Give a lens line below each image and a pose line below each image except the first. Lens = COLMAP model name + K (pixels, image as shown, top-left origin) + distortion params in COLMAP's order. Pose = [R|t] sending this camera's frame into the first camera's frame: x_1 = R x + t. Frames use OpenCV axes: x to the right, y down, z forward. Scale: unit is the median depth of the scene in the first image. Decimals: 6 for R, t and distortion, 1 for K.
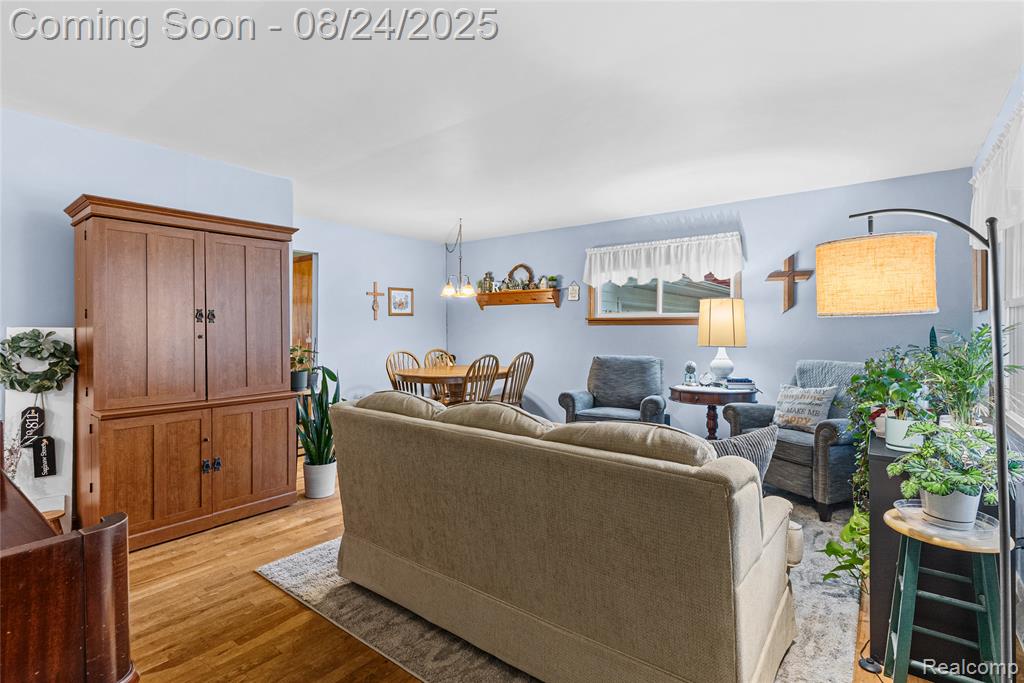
lens RADIAL K [[488.3, 0, 509.6], [0, 488.3, 330.8], [0, 0, 1]] dist [-0.001286, -0.000135]
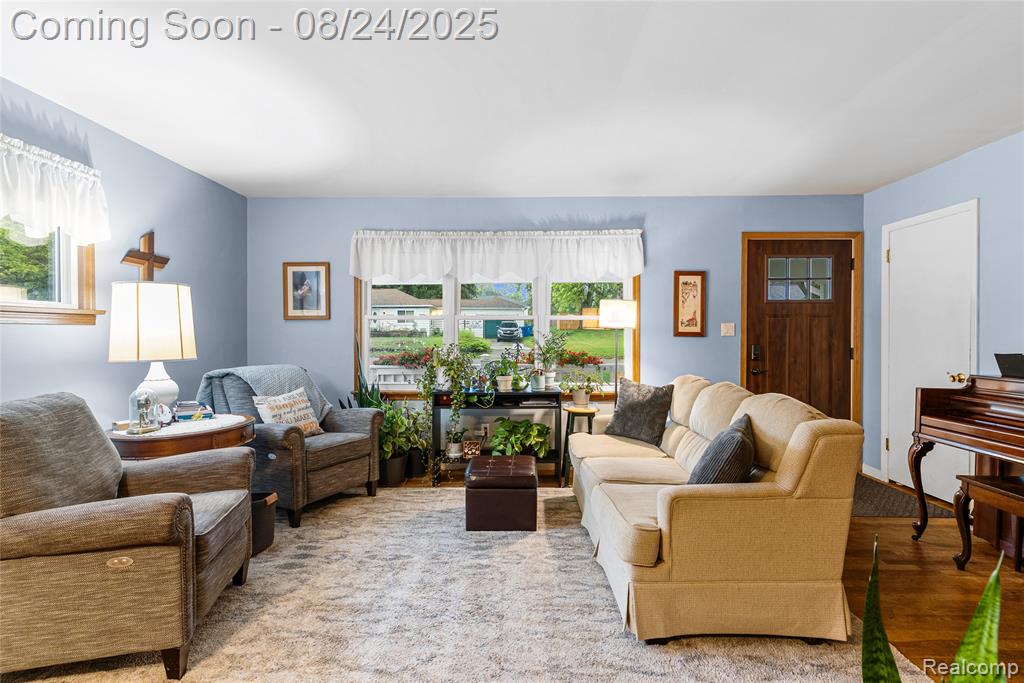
lens RADIAL K [[489.4, 0, 507.4], [0, 489.4, 340.2], [0, 0, 1]] dist [-0.000169, -0.000249]
pose [[-0.594832, -0.011484, 0.803768, -0.255847], [0.003506, 0.999851, 0.016880, -0.001608], [-0.803843, 0.012859, -0.594703, 0.756799]]
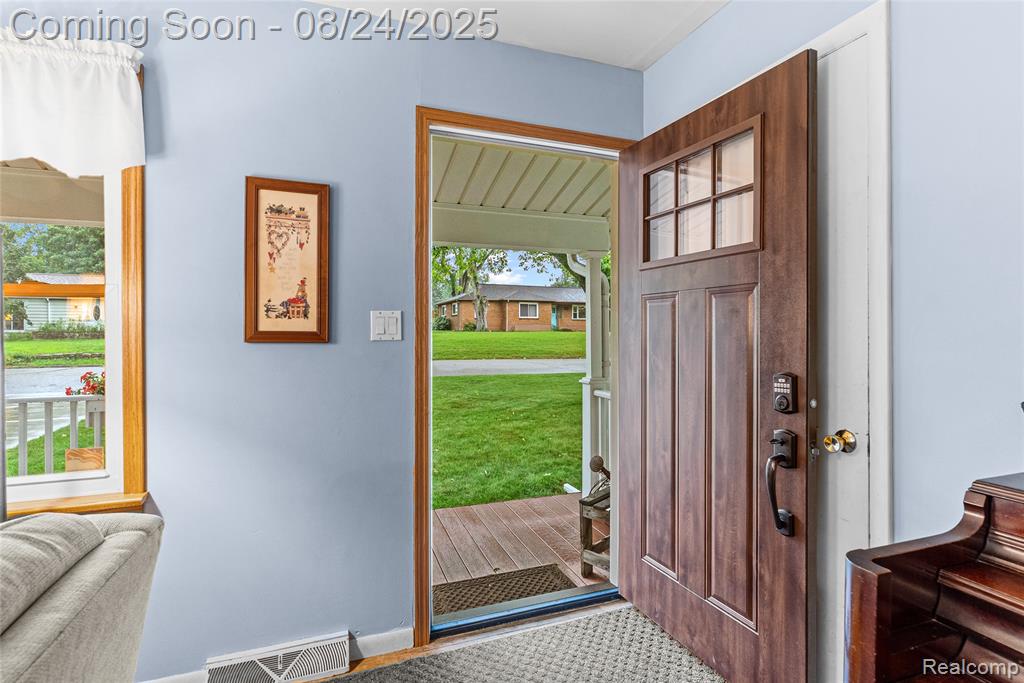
lens RADIAL K [[498.1, 0, 509.0], [0, 498.1, 334.8], [0, 0, 1]] dist [-0.001738, -0.000053]
pose [[-0.848896, -0.002854, 0.528552, -0.099568], [0.002296, 0.999956, 0.009086, -0.000850], [-0.528555, 0.008927, -0.848852, 0.281498]]
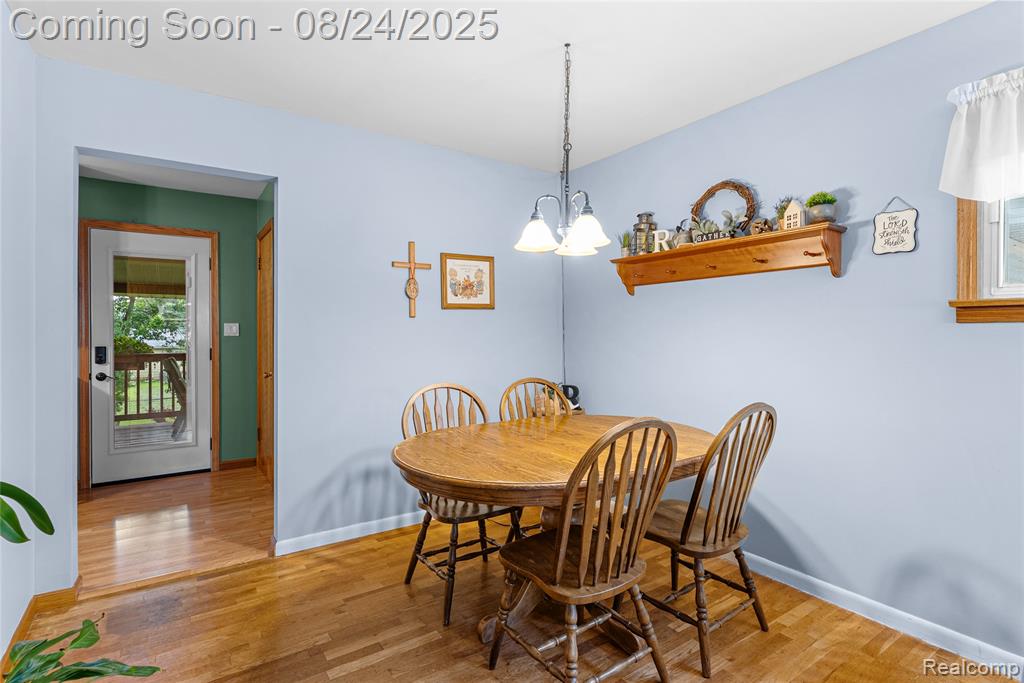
lens RADIAL K [[498.1, 0, 509.0], [0, 498.1, 334.8], [0, 0, 1]] dist [-0.001738, -0.000053]
pose [[0.950887, -0.002063, -0.309531, -0.021744], [0.001668, 0.999997, -0.001539, -0.003237], [0.309534, 0.000947, 0.950888, 0.569972]]
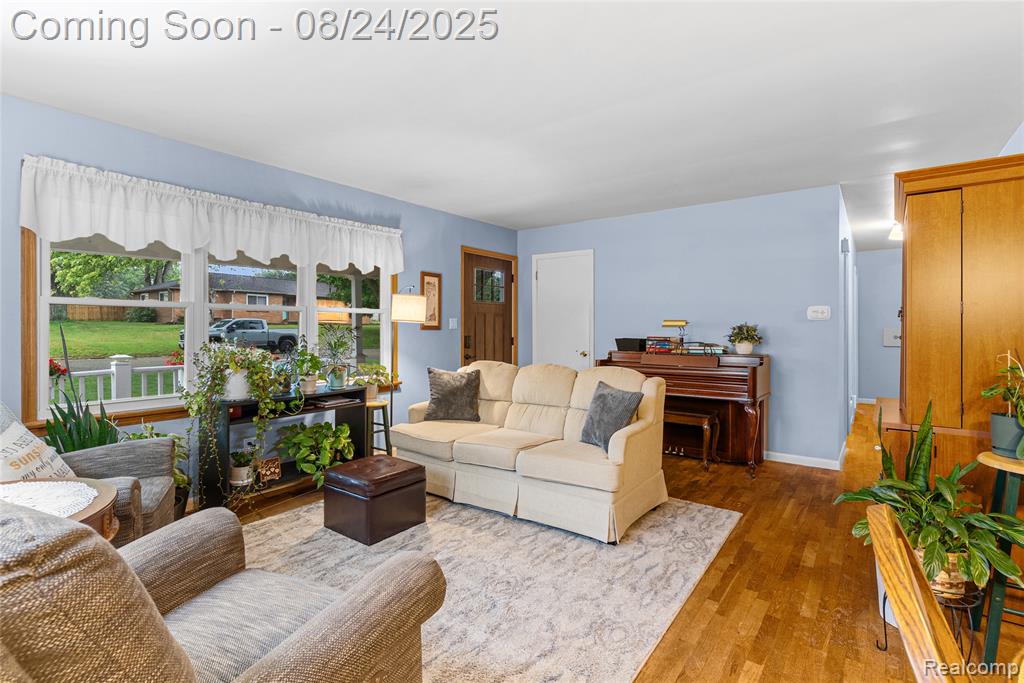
lens RADIAL K [[488.3, 0, 509.6], [0, 488.3, 330.8], [0, 0, 1]] dist [-0.001286, -0.000135]
pose [[-0.999851, -0.004421, -0.016713, 0.053408], [-0.004662, 0.999886, 0.014391, -0.004399], [0.016647, 0.014467, -0.999757, 0.949105]]
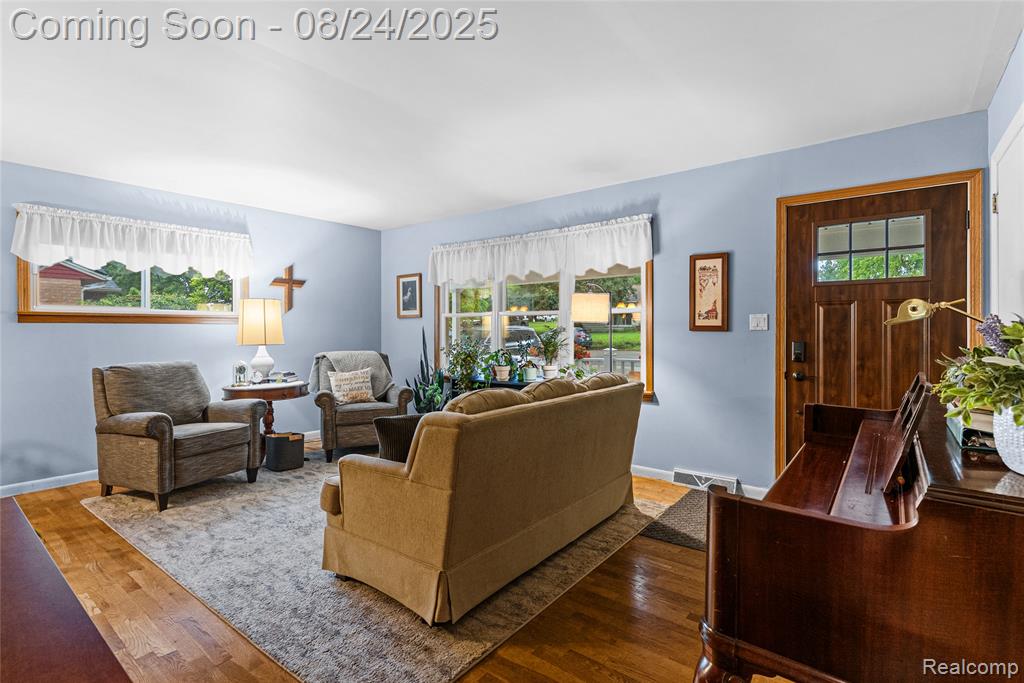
lens RADIAL K [[488.3, 0, 509.6], [0, 488.3, 330.8], [0, 0, 1]] dist [-0.001286, -0.000135]
pose [[0.006271, -0.005007, 0.999968, -0.454060], [0.007945, 0.999956, 0.004957, 0.001067], [-0.999949, 0.007913, 0.006310, 0.346099]]
